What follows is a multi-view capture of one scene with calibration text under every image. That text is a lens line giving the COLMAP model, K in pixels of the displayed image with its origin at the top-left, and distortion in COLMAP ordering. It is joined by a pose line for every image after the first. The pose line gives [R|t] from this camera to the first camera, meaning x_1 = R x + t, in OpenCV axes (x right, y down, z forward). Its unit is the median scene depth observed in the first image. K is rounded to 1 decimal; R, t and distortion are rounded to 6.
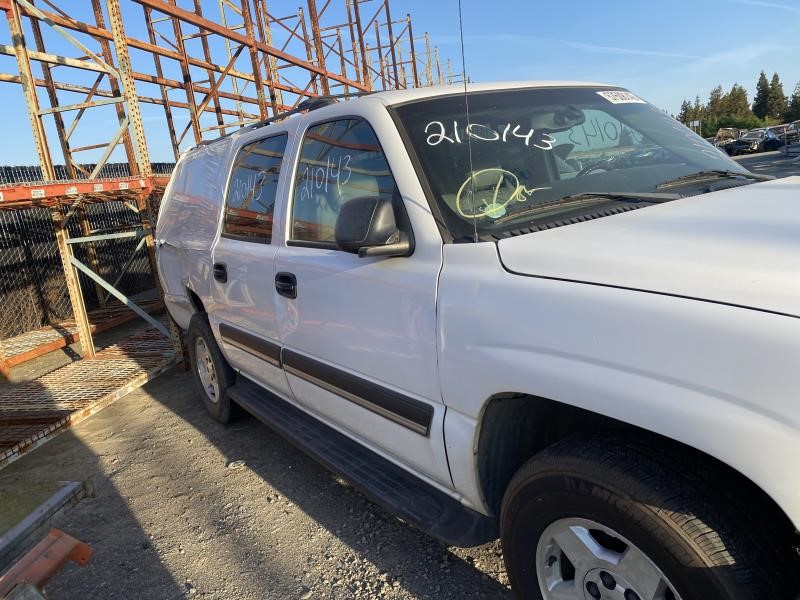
lens RADIAL K [[619.1, 0, 400.0], [0, 619.1, 300.0], [0, 0, 1]] dist [0.023878, -0.014652]
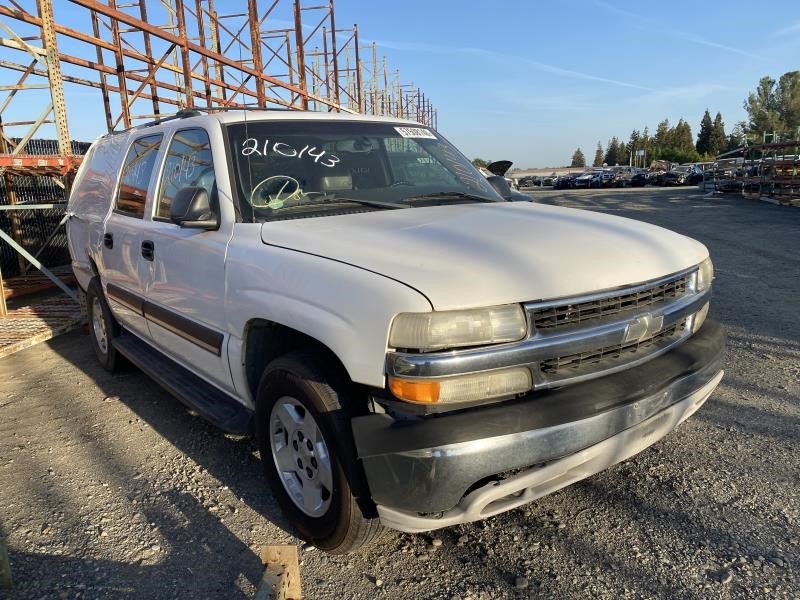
lens RADIAL K [[619.1, 0, 400.0], [0, 619.1, 300.0], [0, 0, 1]] dist [0.023878, -0.014652]
pose [[0.993861, 0.073668, 0.082544, 0.180187], [-0.073236, 0.997281, -0.008248, 0.038733], [-0.082927, 0.002153, 0.996553, -0.259396]]
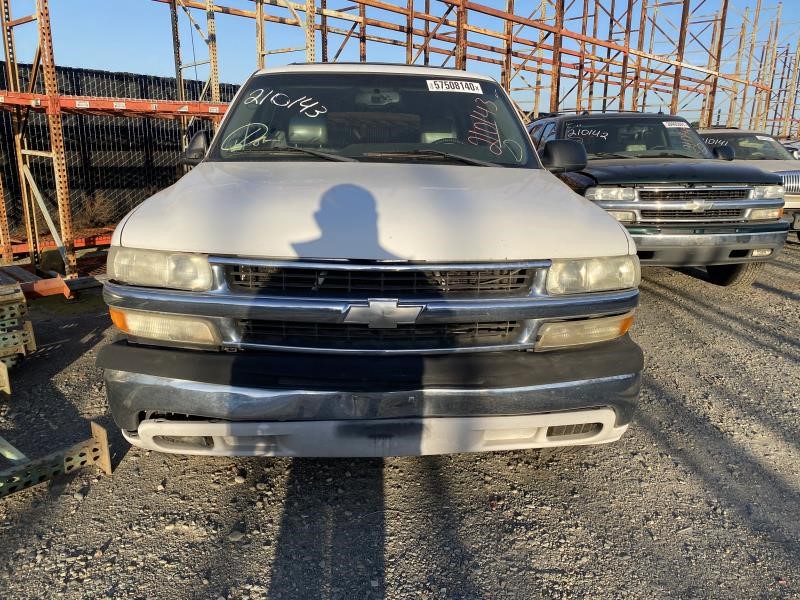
lens RADIAL K [[619.1, 0, 400.0], [0, 619.1, 300.0], [0, 0, 1]] dist [0.023878, -0.014652]
pose [[0.850609, 0.262358, -0.455667, 0.714705], [-0.225370, 0.964896, 0.134850, -0.040944], [0.475050, -0.012011, 0.879877, -0.119496]]
